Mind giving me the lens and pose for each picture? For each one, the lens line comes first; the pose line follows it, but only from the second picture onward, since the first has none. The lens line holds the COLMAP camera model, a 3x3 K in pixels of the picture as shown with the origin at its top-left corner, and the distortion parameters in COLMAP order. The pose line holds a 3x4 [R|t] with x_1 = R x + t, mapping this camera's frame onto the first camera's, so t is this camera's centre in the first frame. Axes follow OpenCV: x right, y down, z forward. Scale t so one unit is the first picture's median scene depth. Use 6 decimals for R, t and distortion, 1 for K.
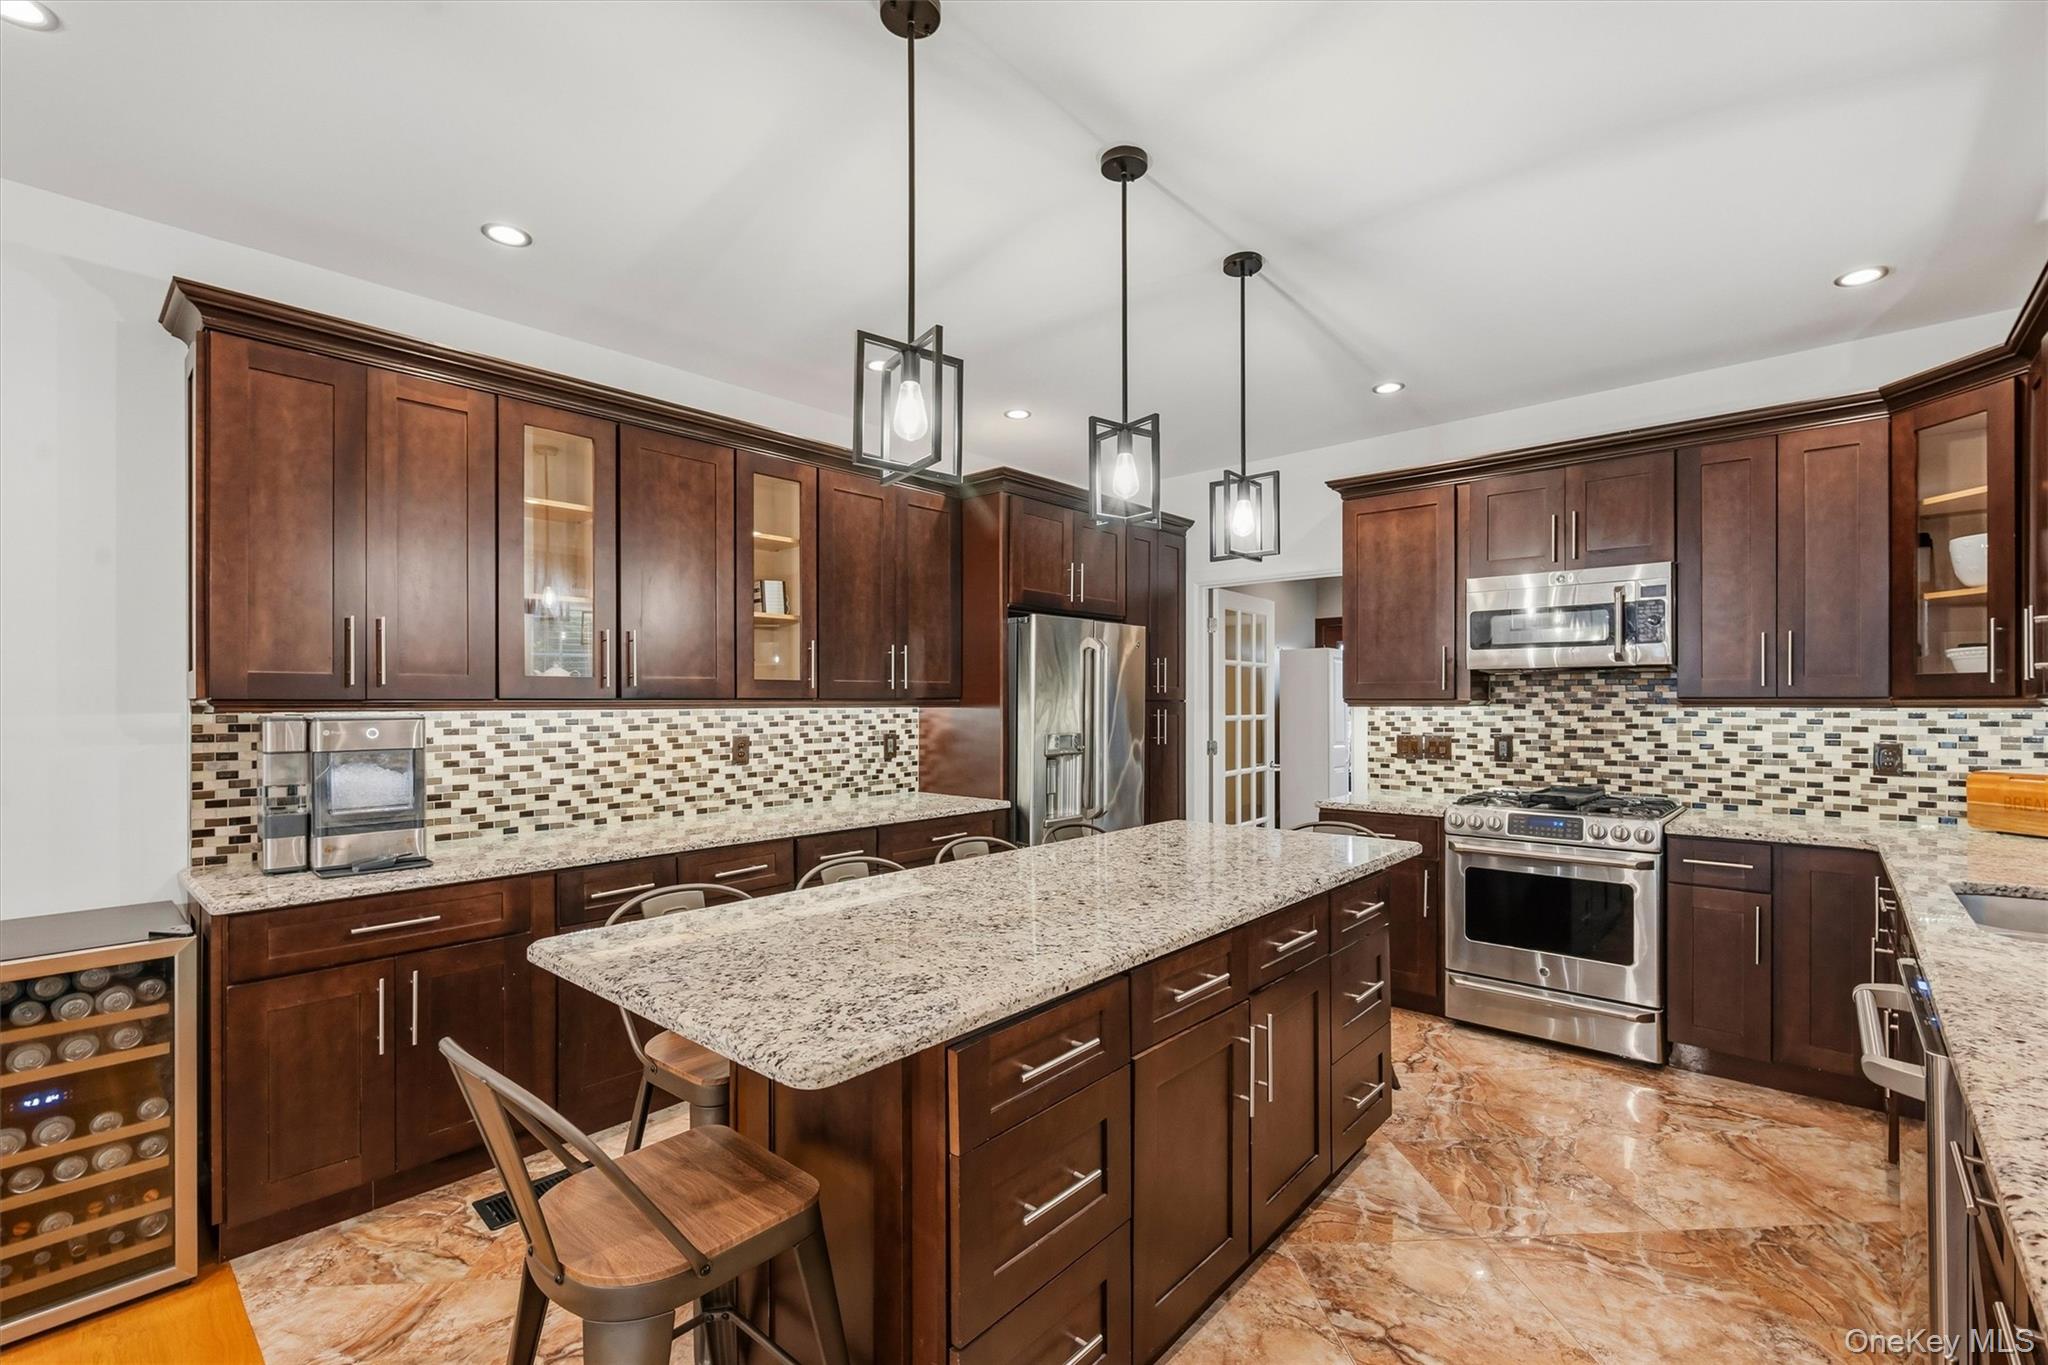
lens RADIAL K [[878.8, 0, 1072.5], [0, 878.8, 690.4], [0, 0, 1]] dist [-0.001928, 0.000596]
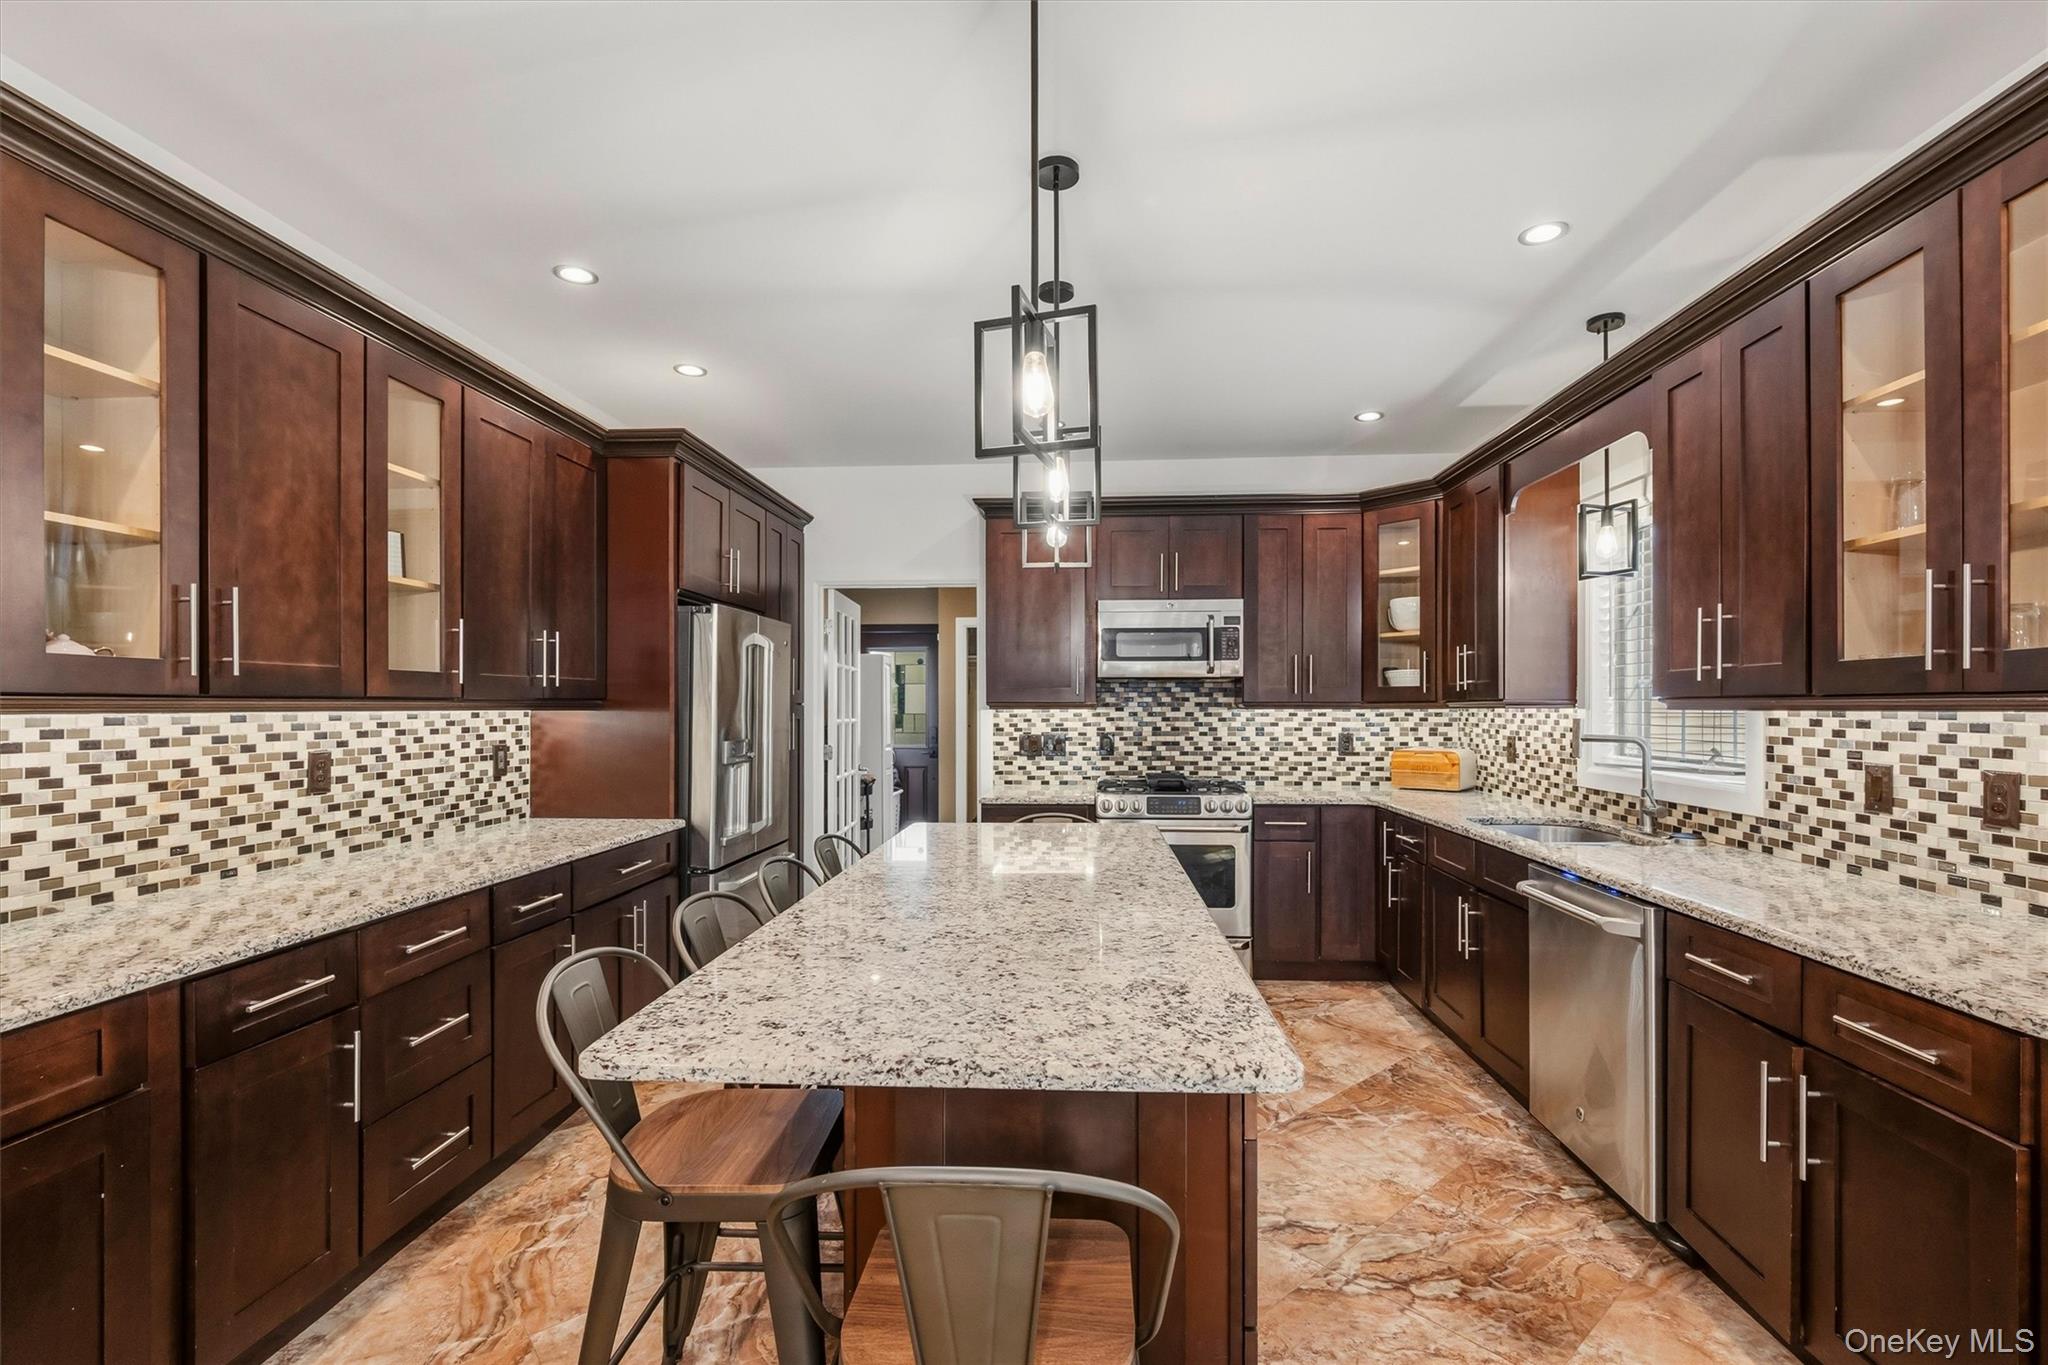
lens RADIAL K [[878.8, 0, 1032.7], [0, 878.8, 697.2], [0, 0, 1]] dist [-0.001928, 0.000596]
pose [[0.803054, 0.007548, 0.595859, -0.353561], [-0.007518, 0.999969, -0.002534, 0.007156], [-0.595859, -0.002445, 0.803085, 0.124277]]
